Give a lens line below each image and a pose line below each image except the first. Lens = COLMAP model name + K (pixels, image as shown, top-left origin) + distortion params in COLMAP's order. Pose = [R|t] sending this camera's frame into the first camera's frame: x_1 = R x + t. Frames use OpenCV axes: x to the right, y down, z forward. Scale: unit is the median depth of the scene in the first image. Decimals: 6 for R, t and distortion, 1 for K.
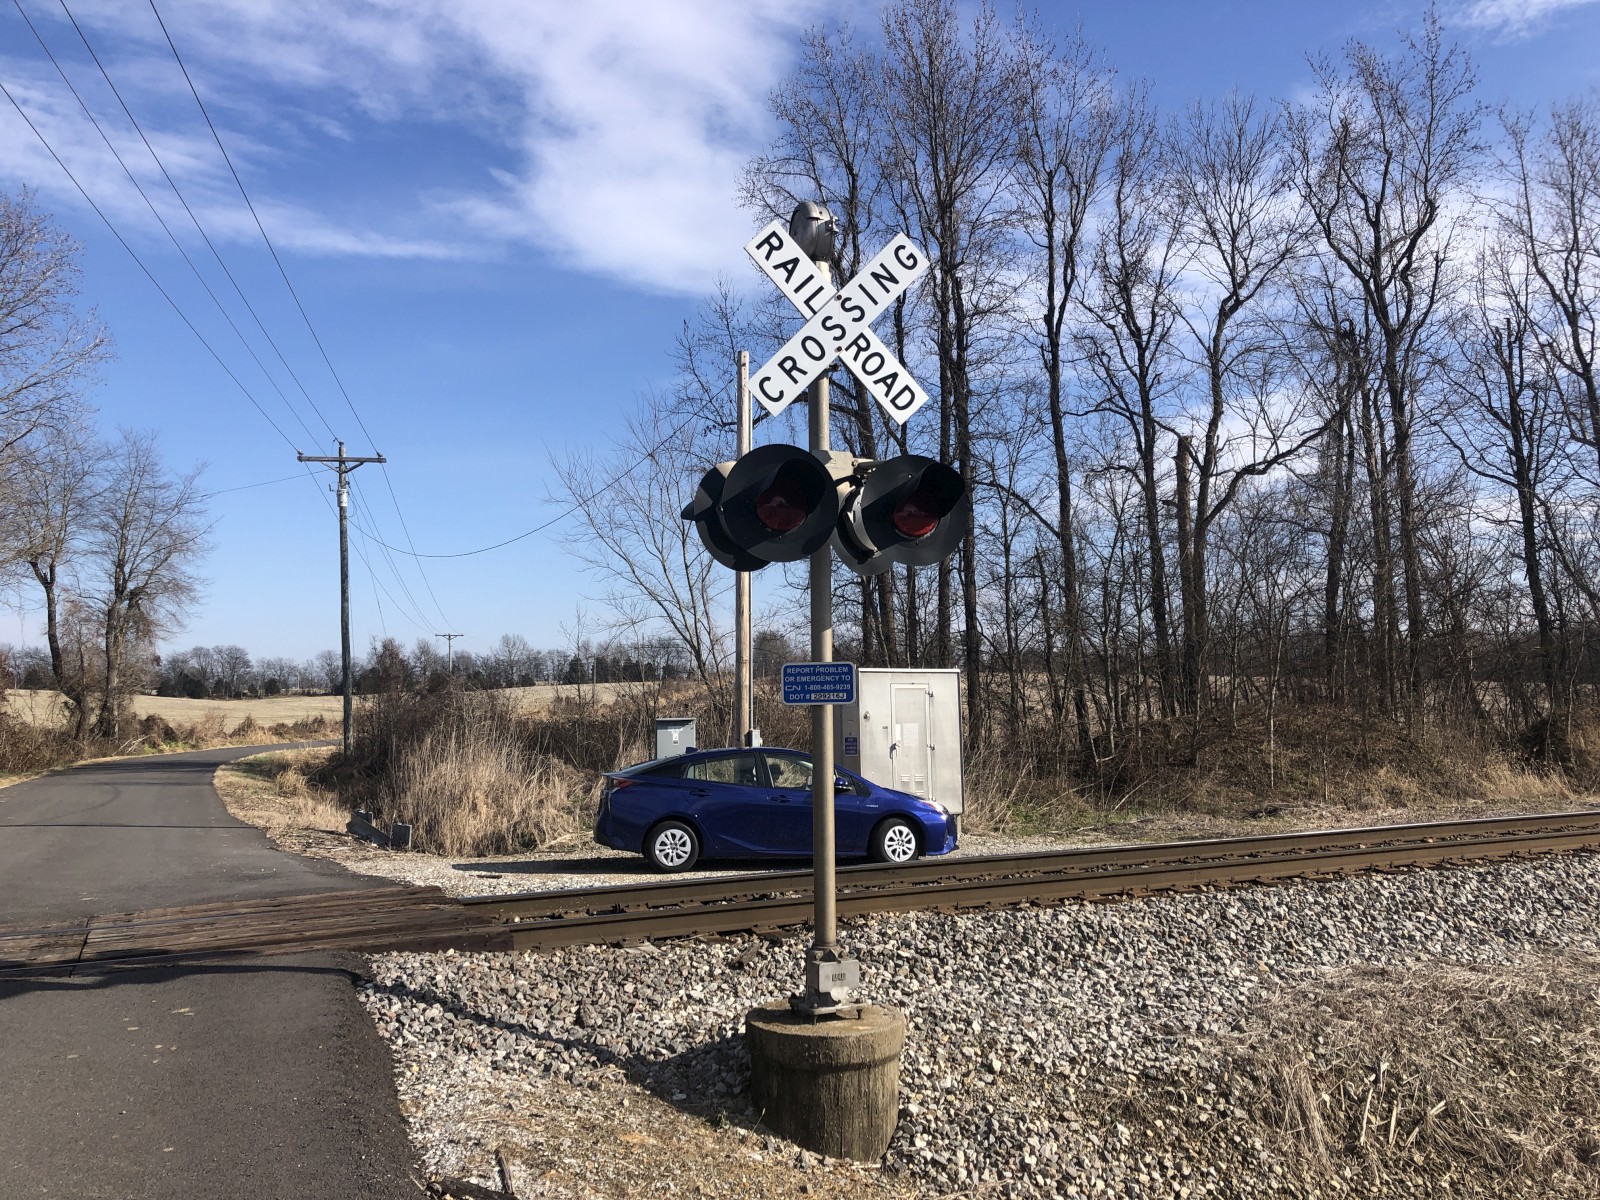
lens RADIAL K [[1307.1, 0, 815.8], [0, 1307.1, 592.7], [0, 0, 1]] dist [0.053953, -0.058001]
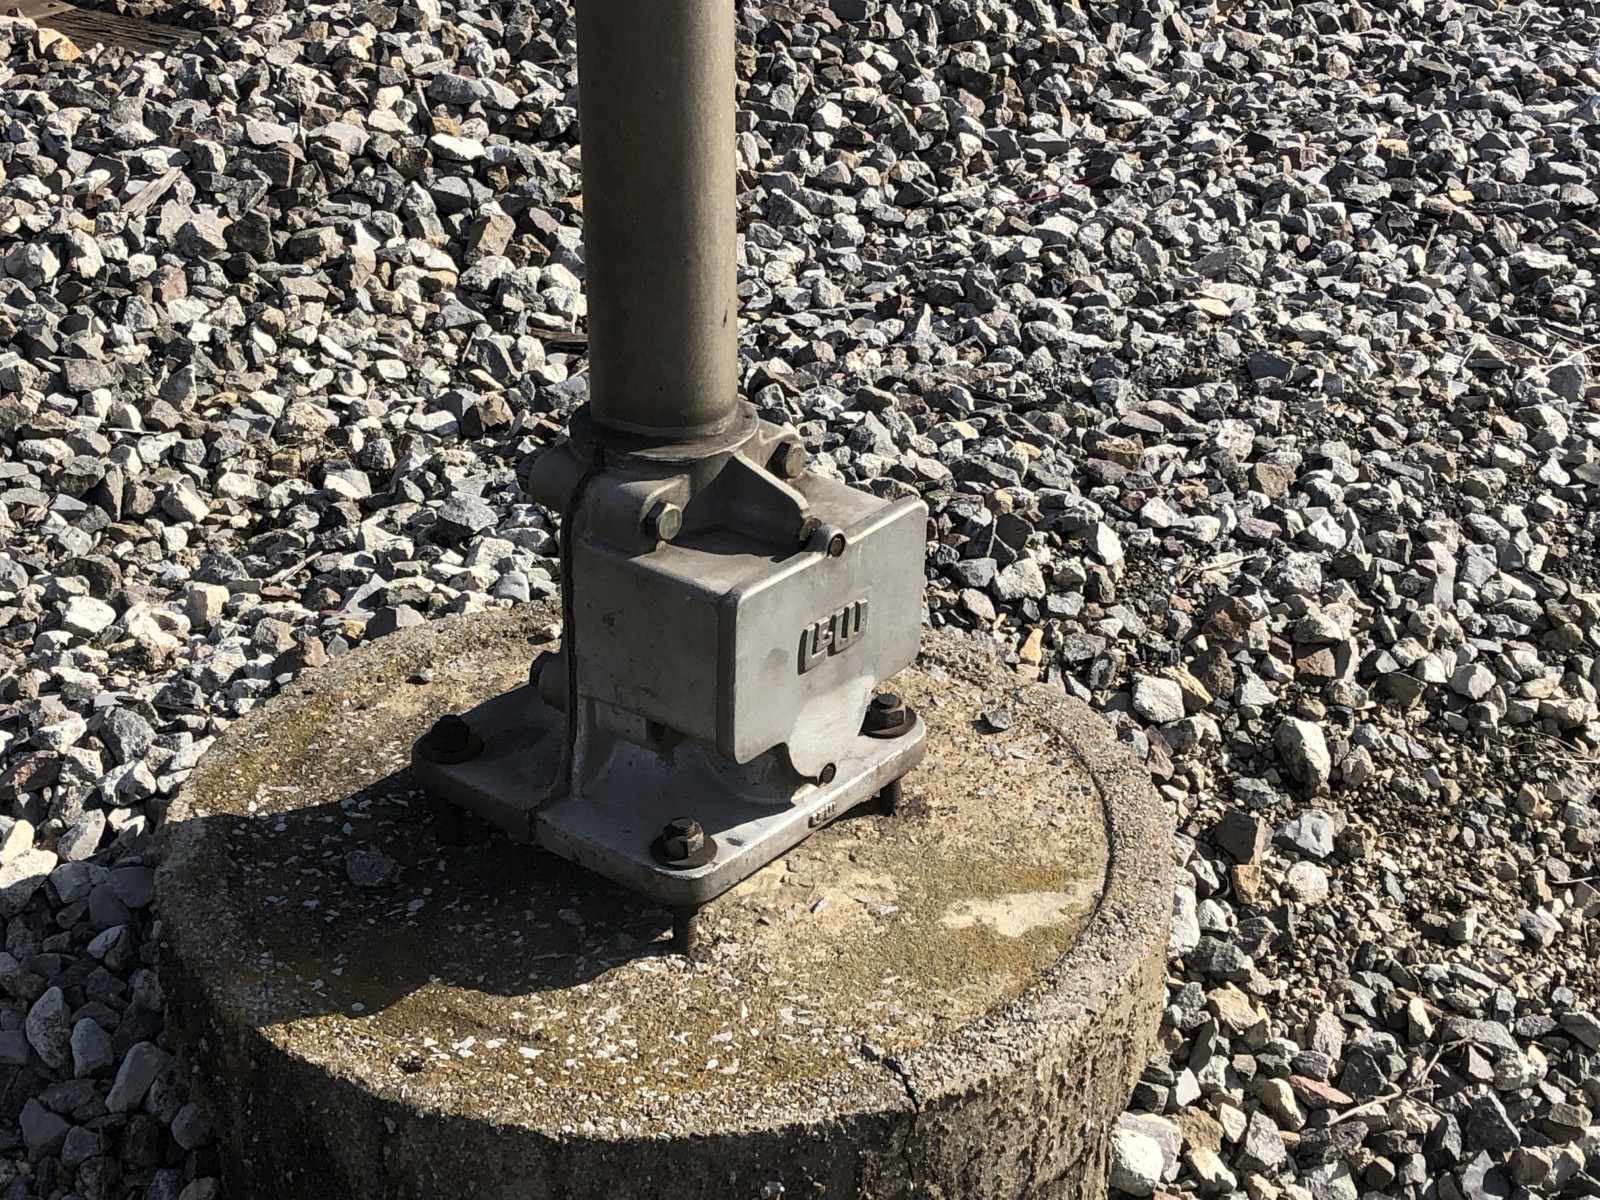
lens RADIAL K [[2642.9, 0, 799.1], [0, 2642.9, 599.3], [0, 0, 1]] dist [0.075403, 0.000000]
pose [[0.900196, -0.187635, 0.392989, -0.029911], [-0.045294, 0.857182, 0.513018, 0.039915], [-0.433123, -0.479617, 0.763133, 0.226958]]
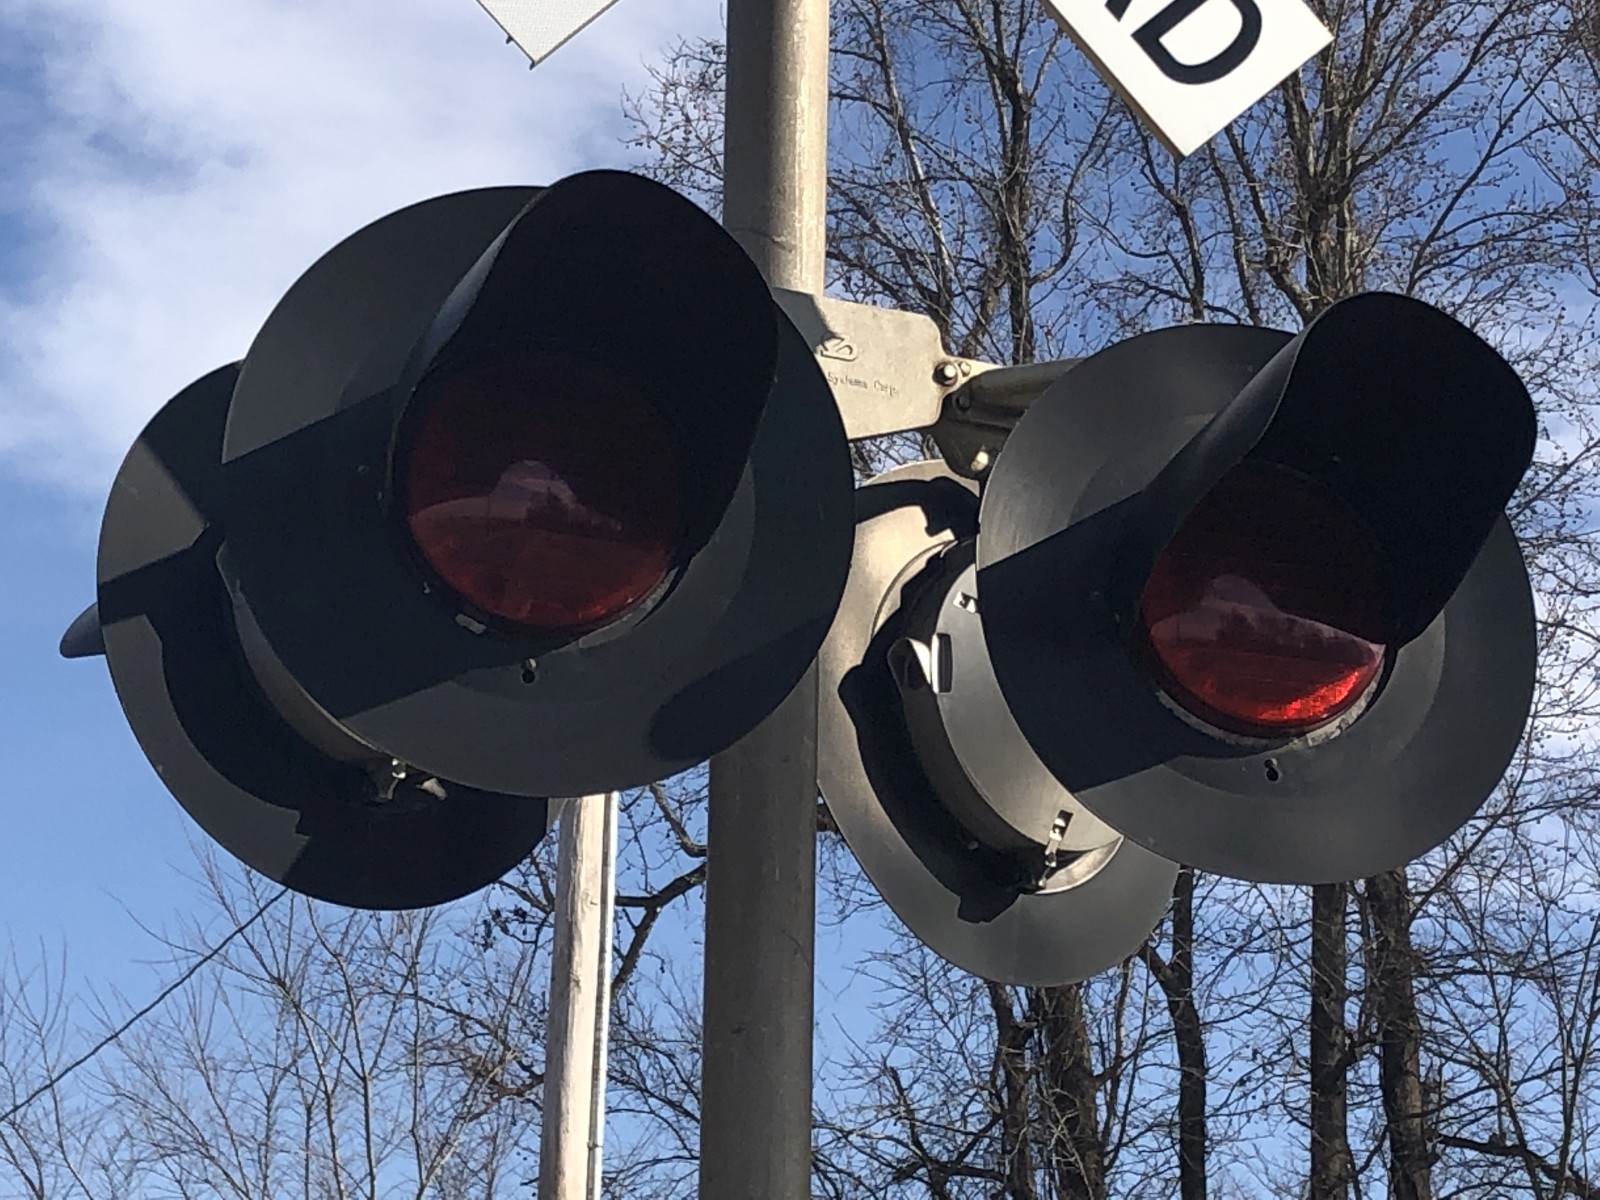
lens RADIAL K [[4295.1, 0, 796.6], [0, 4295.1, 591.3], [0, 0, 1]] dist [0.296196, 0.000000]
pose [[0.999534, 0.019557, -0.023418, 0.007029], [-0.024275, 0.974730, -0.222064, 0.023235], [0.018483, 0.222529, 0.974751, 0.118674]]
